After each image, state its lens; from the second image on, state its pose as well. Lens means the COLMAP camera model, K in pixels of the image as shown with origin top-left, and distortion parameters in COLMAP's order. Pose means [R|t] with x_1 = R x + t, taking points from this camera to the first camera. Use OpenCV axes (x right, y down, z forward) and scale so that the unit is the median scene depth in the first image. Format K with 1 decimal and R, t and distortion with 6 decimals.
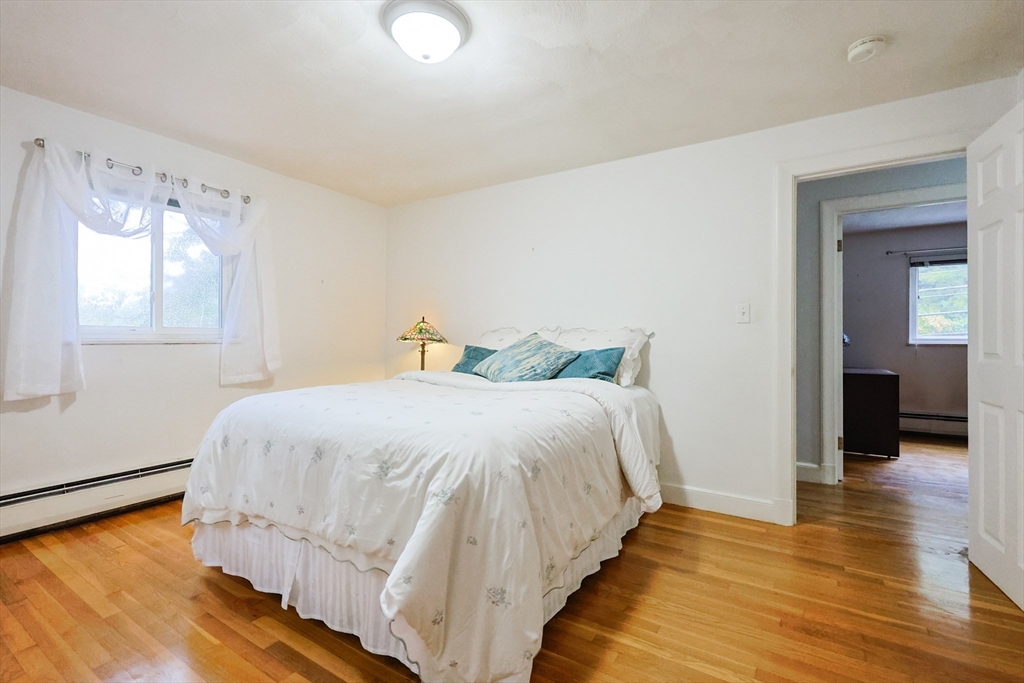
lens RADIAL K [[462.4, 0, 513.1], [0, 462.4, 335.6], [0, 0, 1]] dist [0.001412, 0.000721]
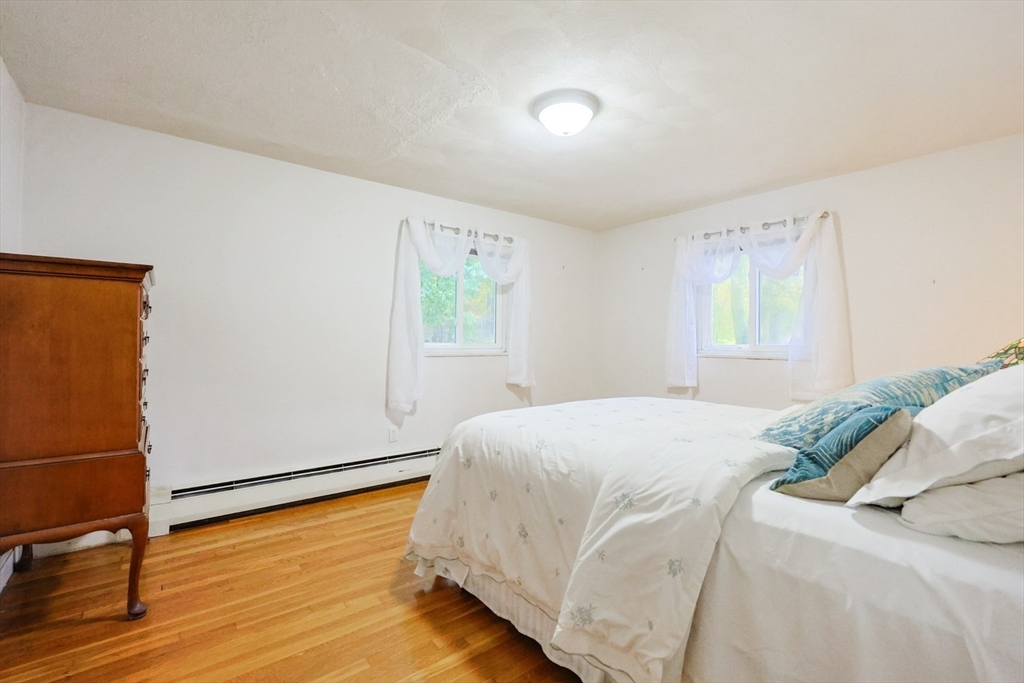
lens RADIAL K [[462.4, 0, 513.2], [0, 462.4, 341.9], [0, 0, 1]] dist [0.001412, 0.000721]
pose [[-0.328053, -0.002736, -0.944655, 1.046904], [-0.006724, 0.999977, -0.000561, -0.037104], [0.944635, 0.006167, -0.328064, 1.314448]]
